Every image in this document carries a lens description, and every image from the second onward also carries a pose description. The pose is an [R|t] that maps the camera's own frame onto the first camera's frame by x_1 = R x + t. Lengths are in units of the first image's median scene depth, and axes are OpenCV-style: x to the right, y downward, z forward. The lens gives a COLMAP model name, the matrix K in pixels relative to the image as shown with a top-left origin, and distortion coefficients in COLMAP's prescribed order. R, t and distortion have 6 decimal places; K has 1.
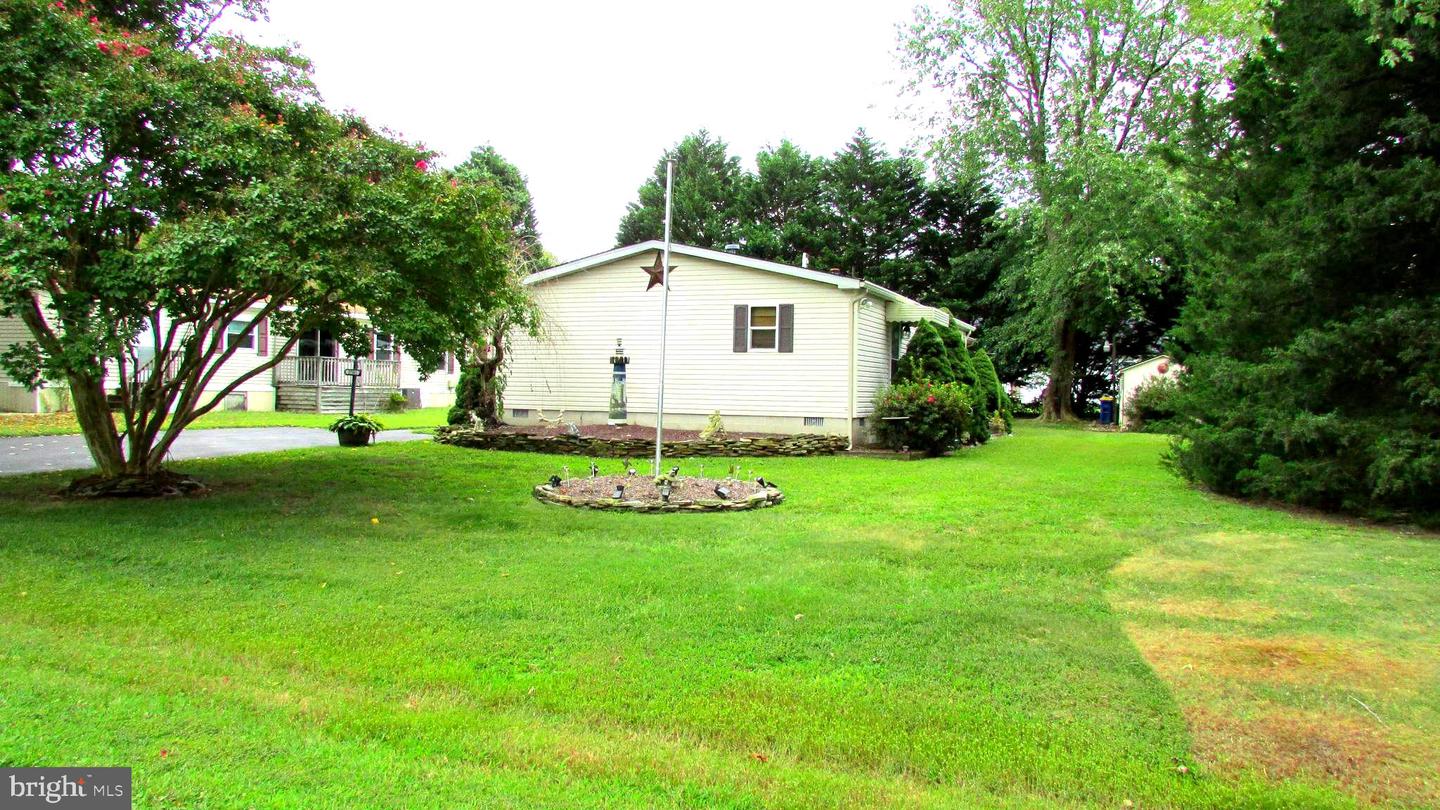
lens RADIAL K [[1102.4, 0, 720.0], [0, 1102.4, 405.0], [0, 0, 1]] dist [-0.032191, -0.007102]
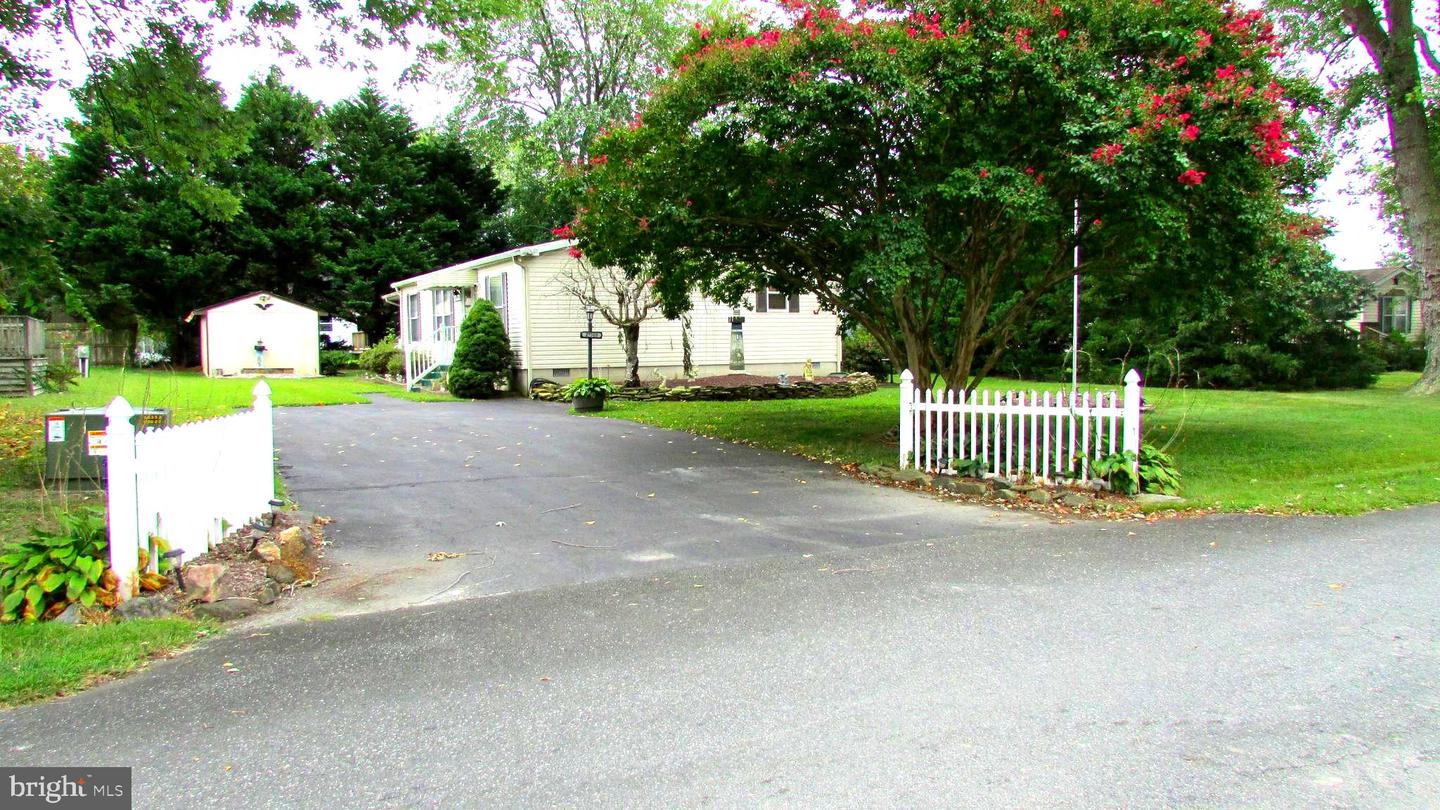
lens RADIAL K [[1102.4, 0, 720.0], [0, 1102.4, 405.0], [0, 0, 1]] dist [-0.032191, -0.007102]
pose [[0.602470, -0.071095, 0.794969, -1.017726], [0.028569, 0.997308, 0.067539, -0.029236], [-0.797630, -0.017979, 0.602879, 0.294056]]
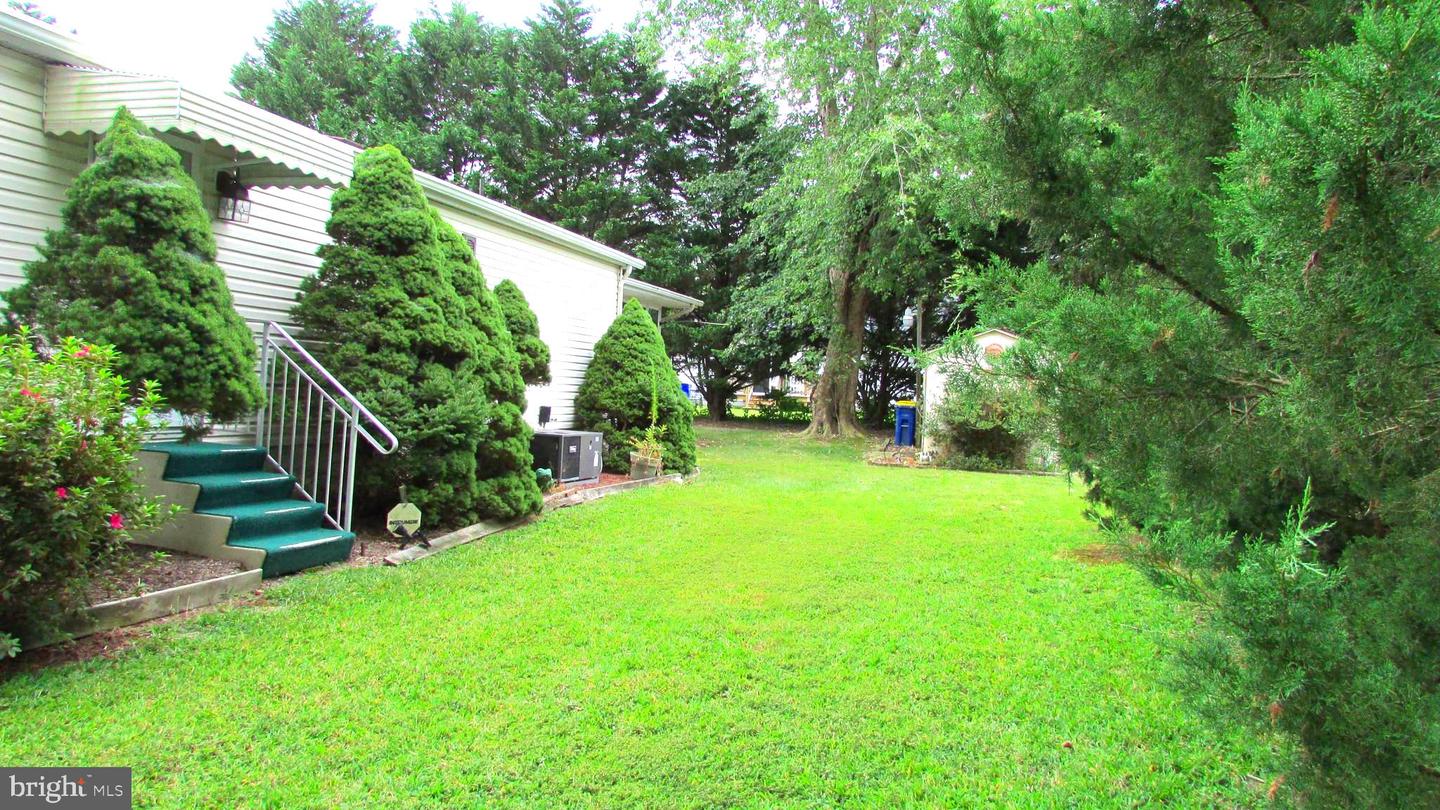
lens RADIAL K [[1090.3, 0, 720.0], [0, 1090.3, 405.0], [0, 0, 1]] dist [-0.029095, 0.002567]
pose [[0.991388, 0.019335, 0.129522, 0.291792], [-0.020215, 0.999781, 0.005486, -0.010340], [-0.129388, -0.008057, 0.991561, 0.705976]]
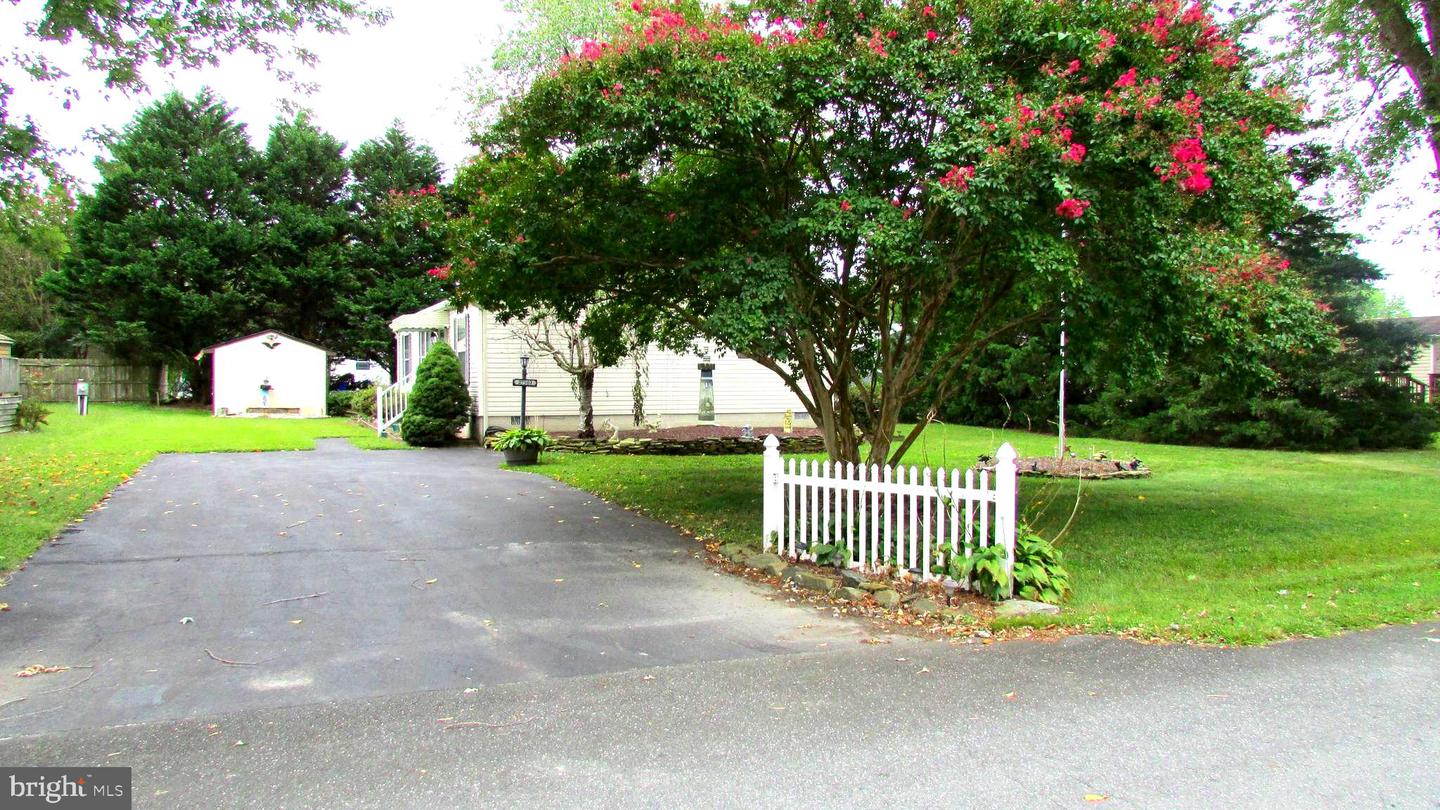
lens RADIAL K [[1090.3, 0, 720.0], [0, 1090.3, 405.0], [0, 0, 1]] dist [-0.029095, 0.002567]
pose [[0.663012, -0.034064, 0.747833, -0.875858], [0.017056, 0.999392, 0.030402, -0.034441], [-0.748414, -0.007402, 0.663190, 0.258978]]
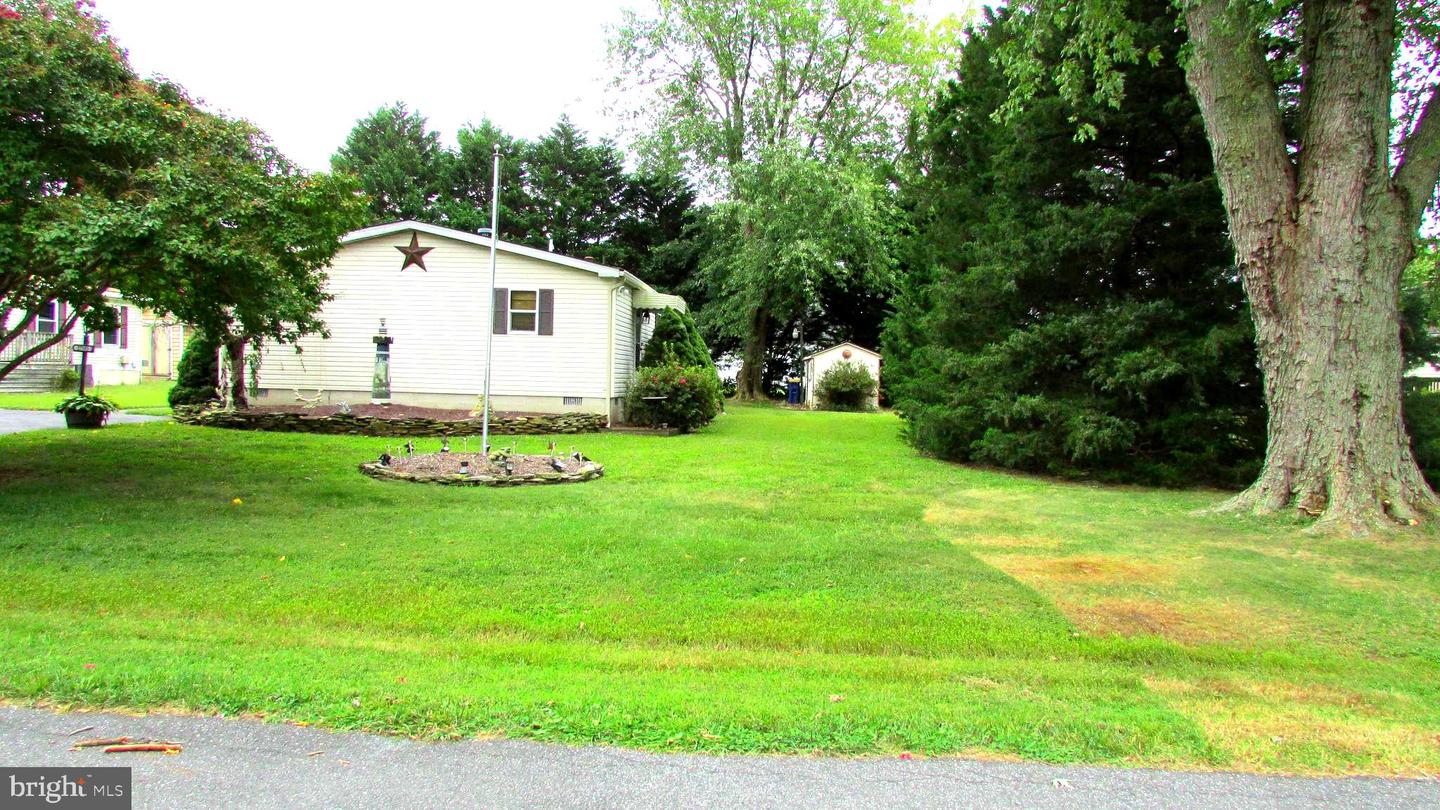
lens RADIAL K [[1090.5, 0, 786.0], [0, 1090.5, 436.5], [0, 0, 1]] dist [-0.078426, -0.001568]
pose [[0.930634, -0.010593, 0.365798, -0.106446], [-0.007204, 0.998857, 0.047254, -0.001766], [-0.365880, -0.046611, 0.929494, -0.049886]]
